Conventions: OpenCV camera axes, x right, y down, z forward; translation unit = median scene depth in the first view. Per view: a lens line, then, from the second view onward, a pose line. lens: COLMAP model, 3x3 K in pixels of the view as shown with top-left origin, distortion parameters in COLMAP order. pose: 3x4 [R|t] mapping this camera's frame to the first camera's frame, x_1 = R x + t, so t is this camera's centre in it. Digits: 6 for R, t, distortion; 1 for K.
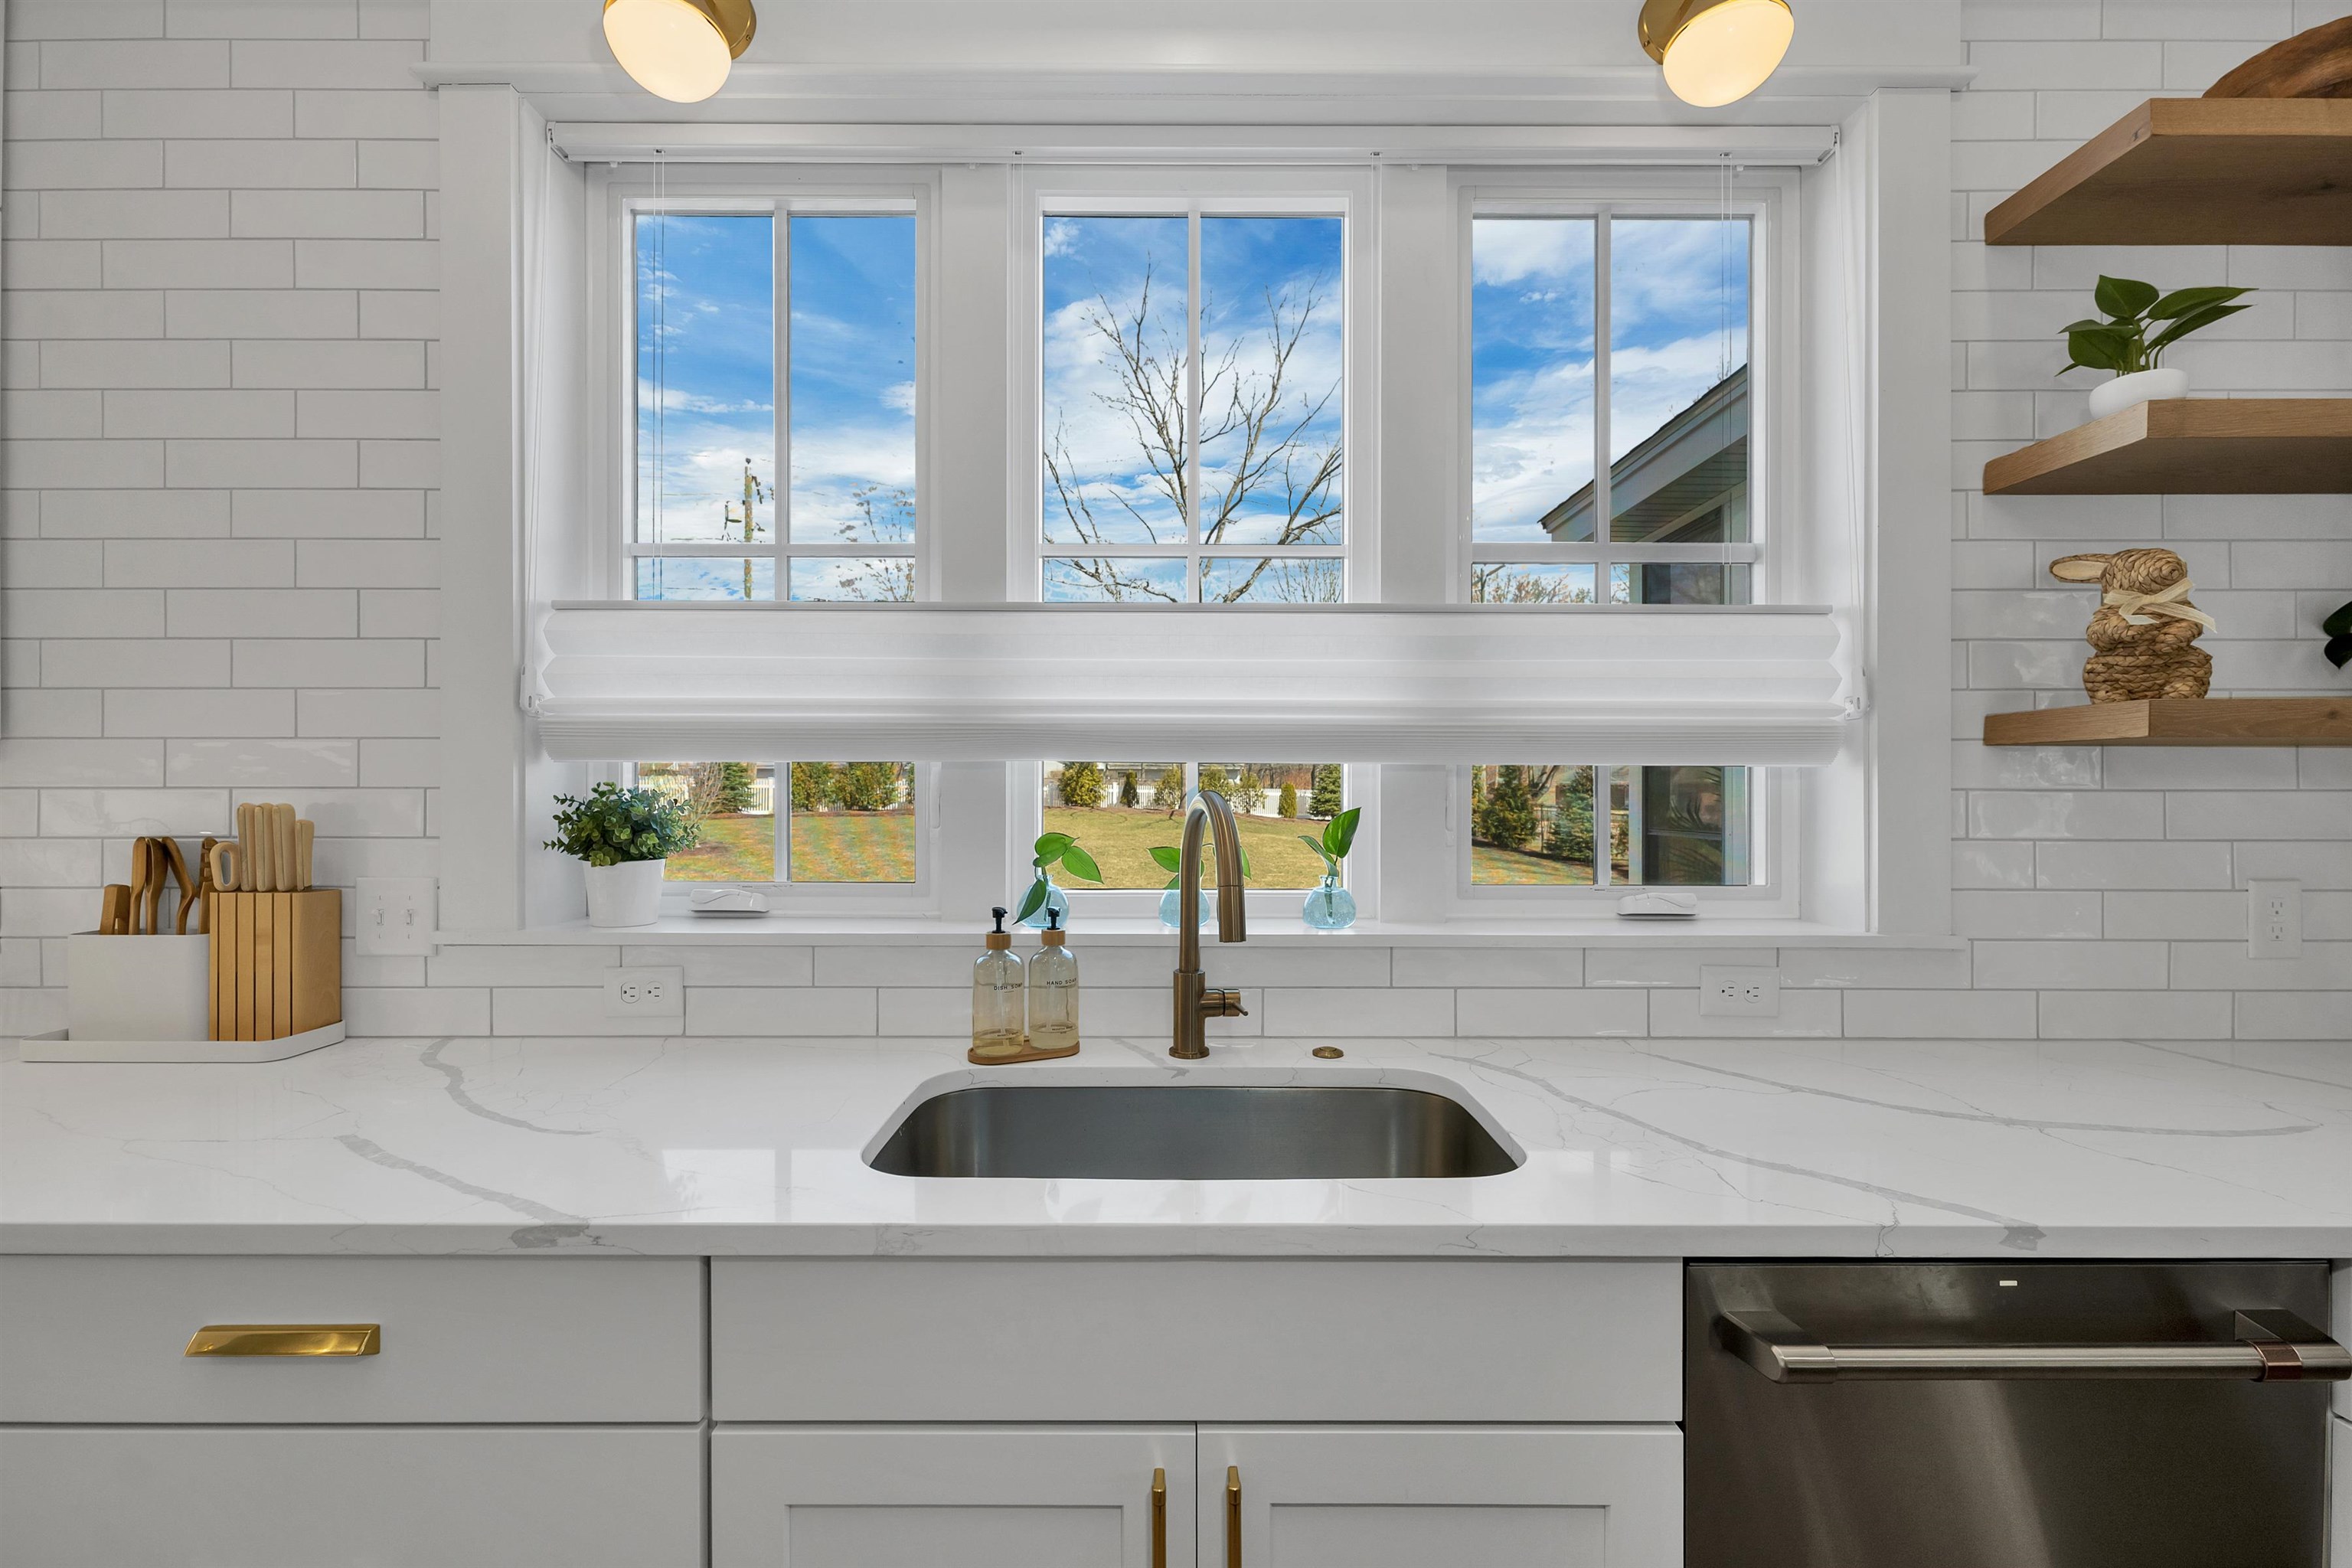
lens RADIAL K [[948.7, 0, 1176.0], [0, 948.7, 784.0], [0, 0, 1]] dist [0.002817, 0.000168]
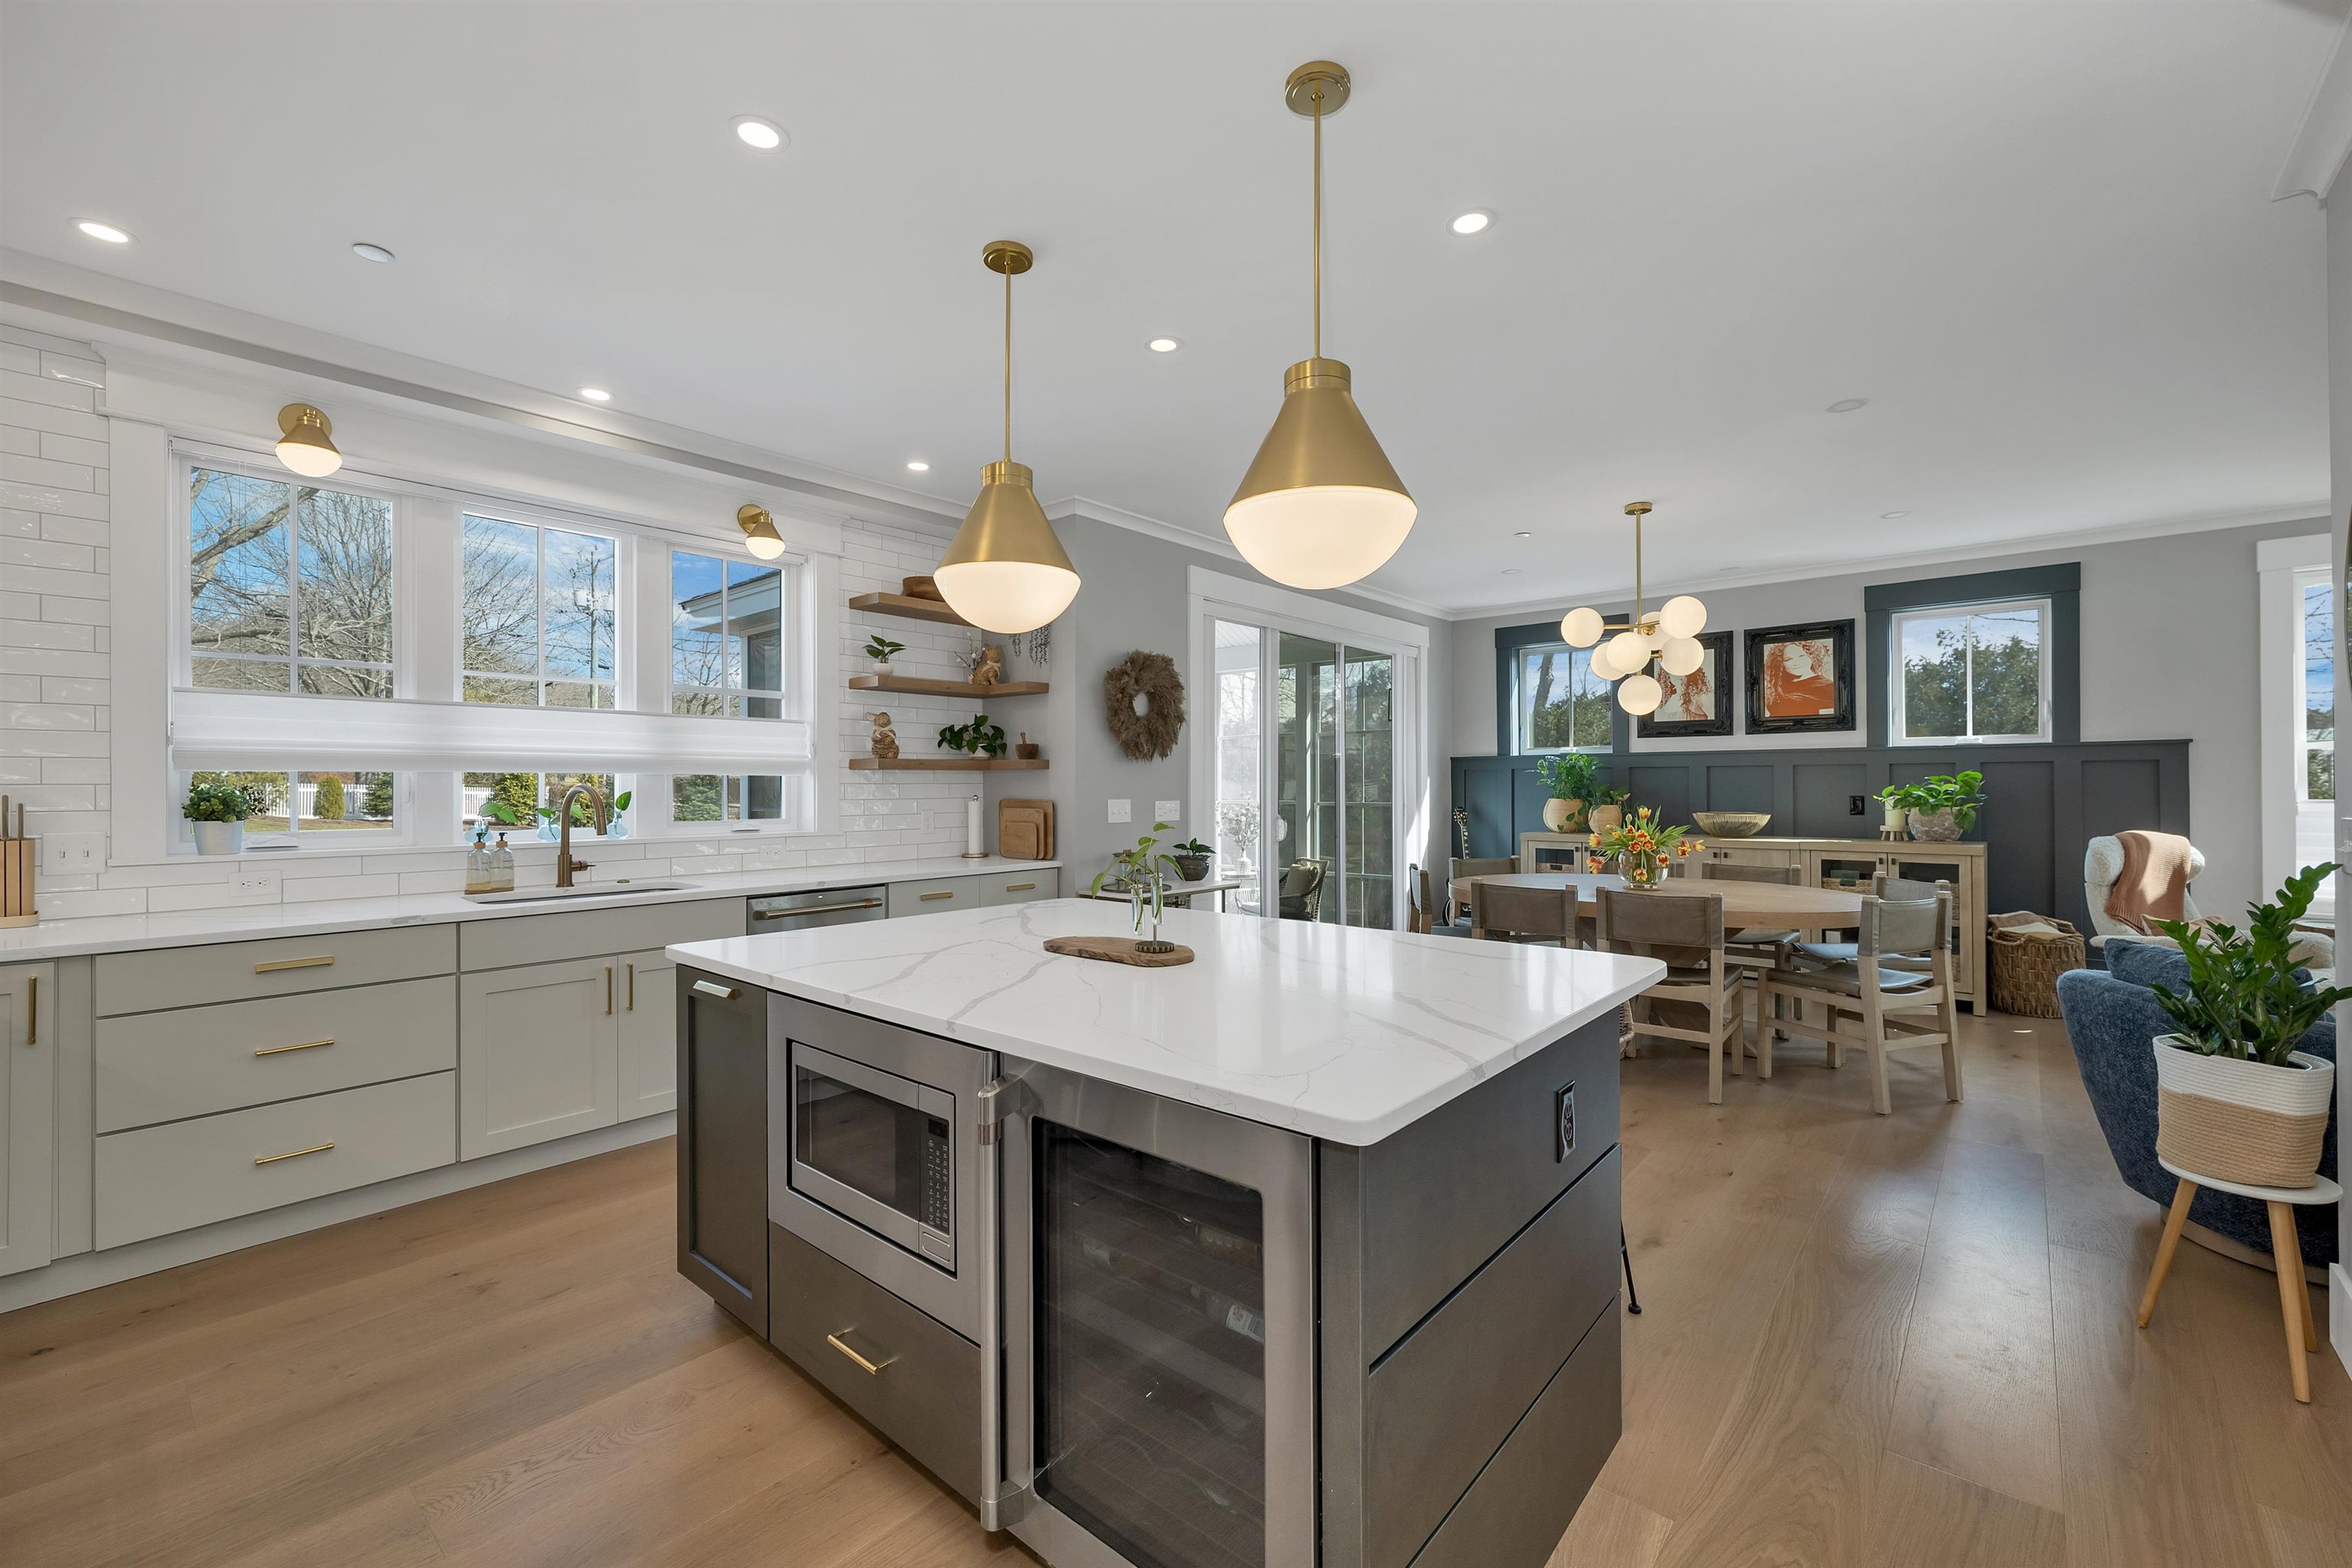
lens RADIAL K [[967.1, 0, 1181.3], [0, 967.1, 785.4], [0, 0, 1]] dist [0.001513, 0.000126]
pose [[0.648344, -0.003865, 0.761337, -0.855407], [-0.002182, 0.999974, 0.006934, -0.011532], [-0.761344, -0.006157, 0.648319, -1.875169]]
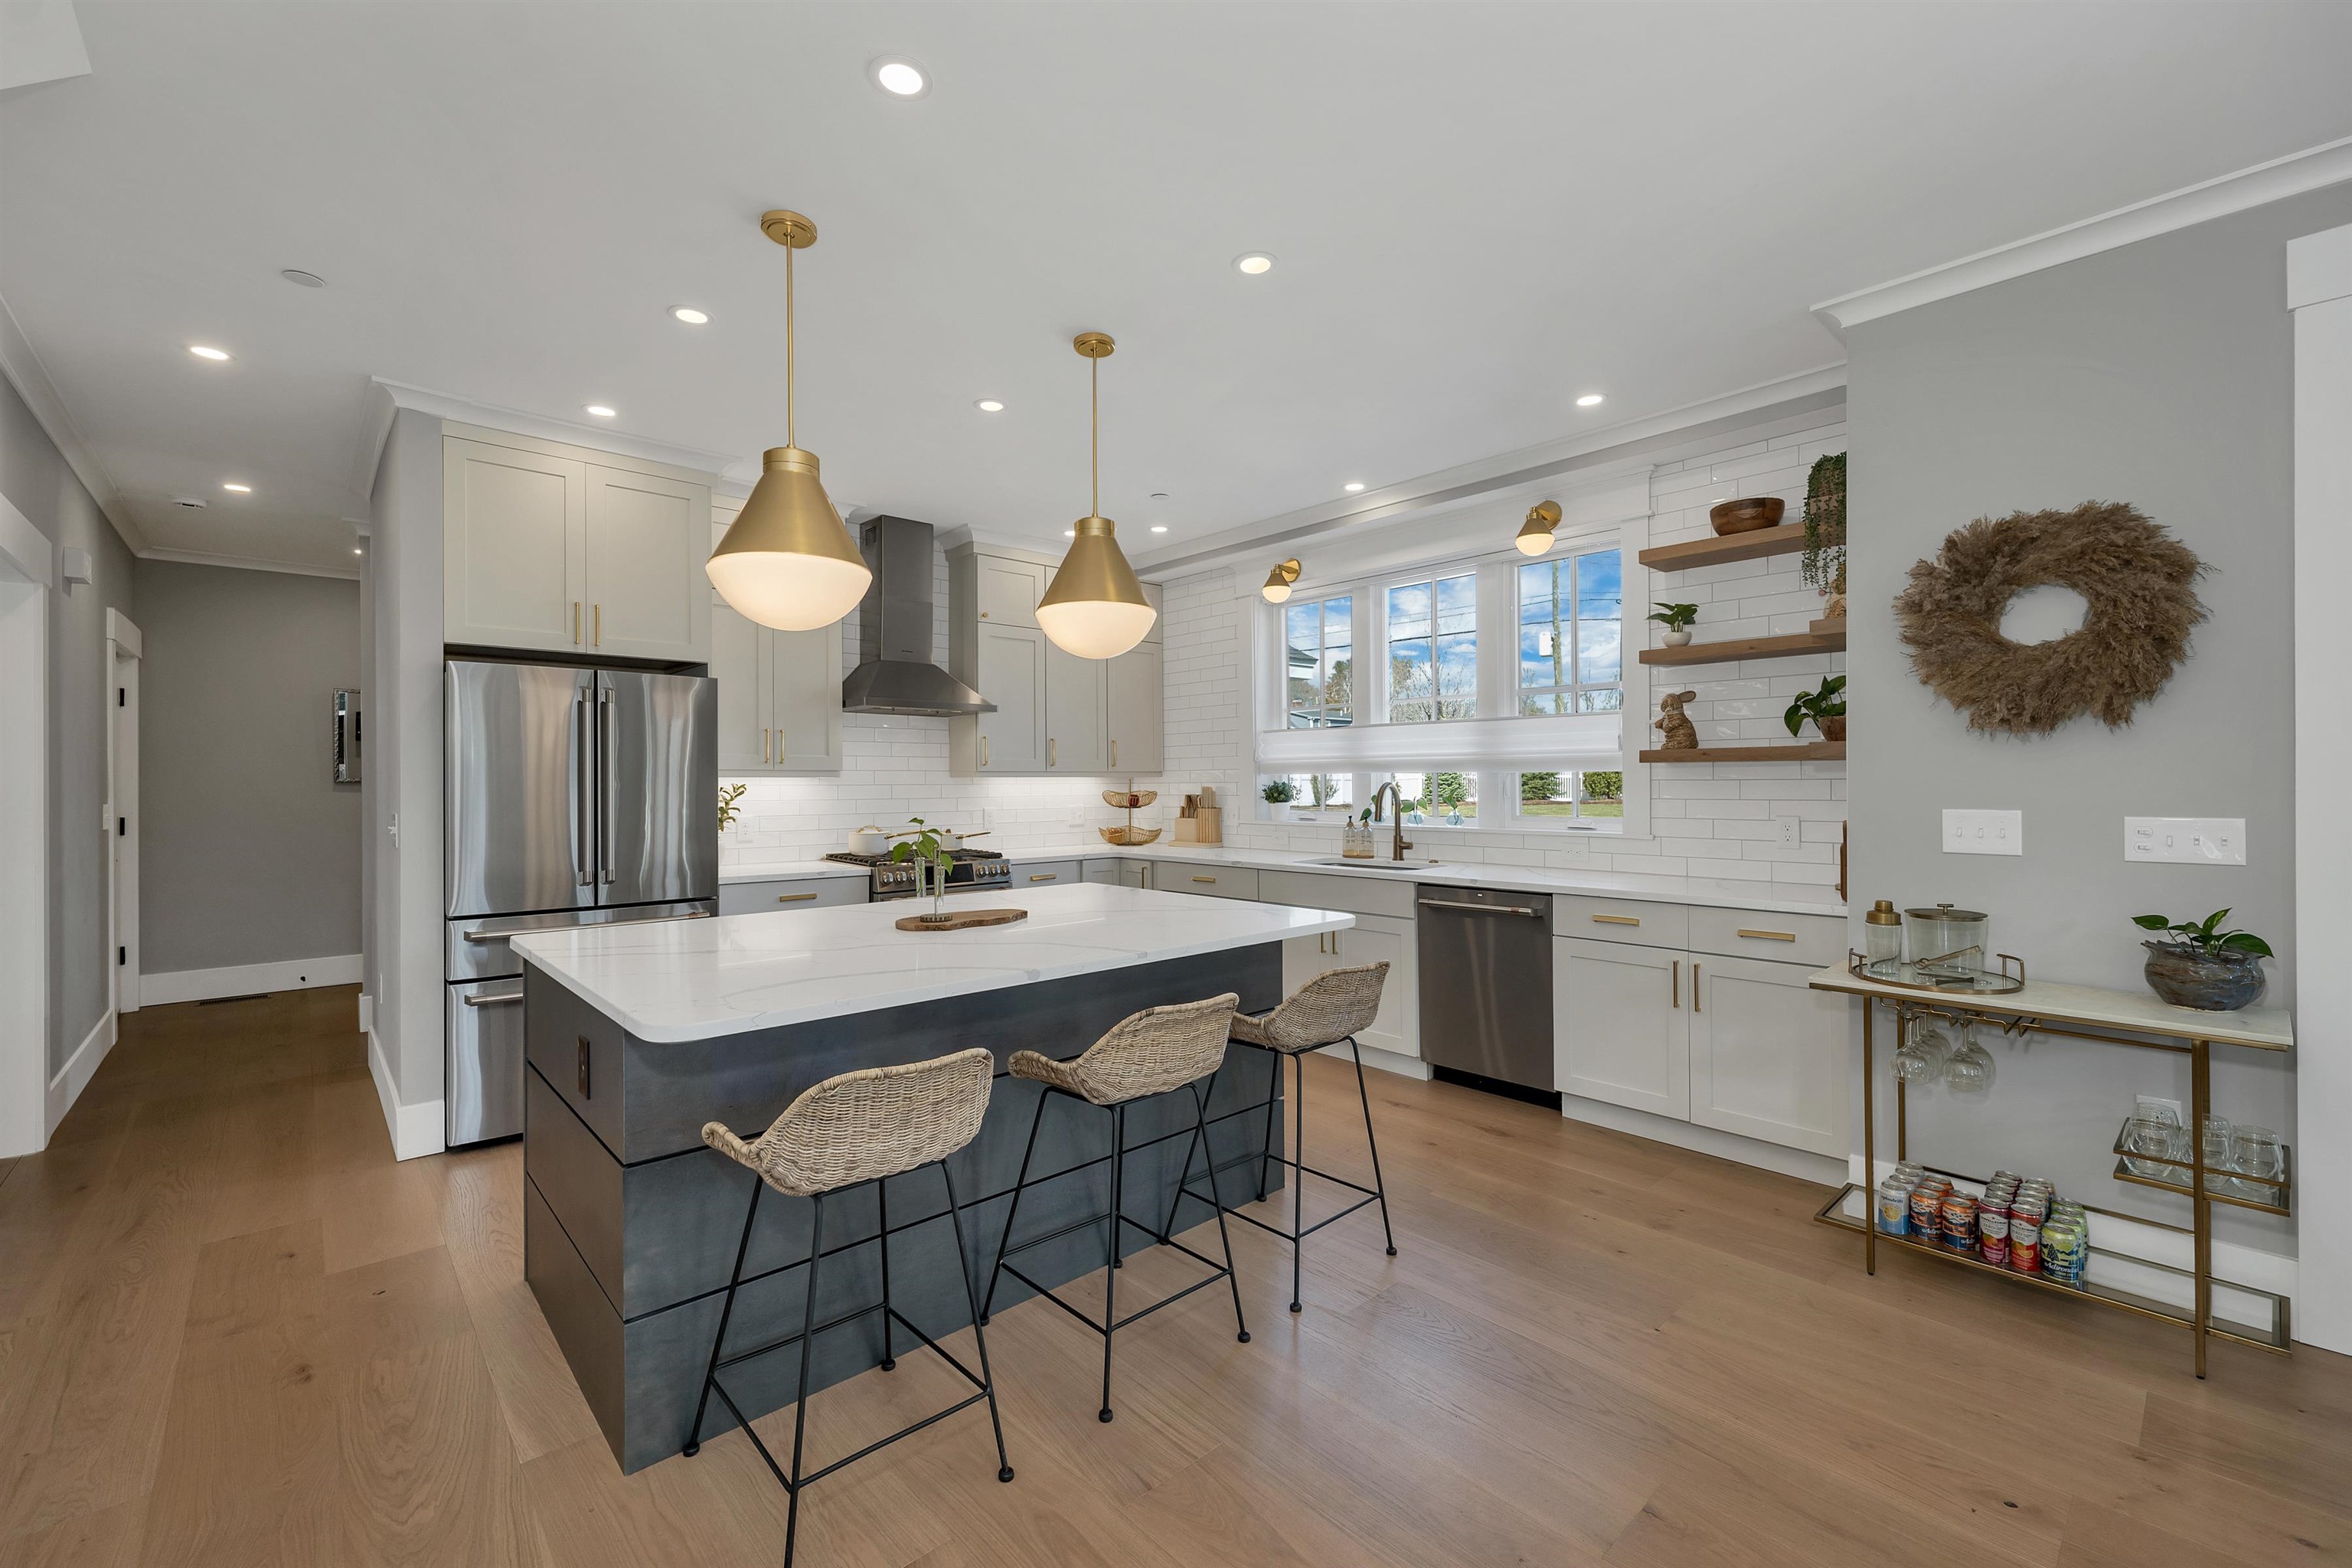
lens RADIAL K [[967.1, 0, 1181.3], [0, 967.1, 785.4], [0, 0, 1]] dist [0.001513, 0.000126]
pose [[0.678762, -0.002351, -0.734354, 1.900811], [0.012138, 0.999894, 0.008017, -0.016147], [0.734258, -0.014355, 0.678719, -1.788868]]
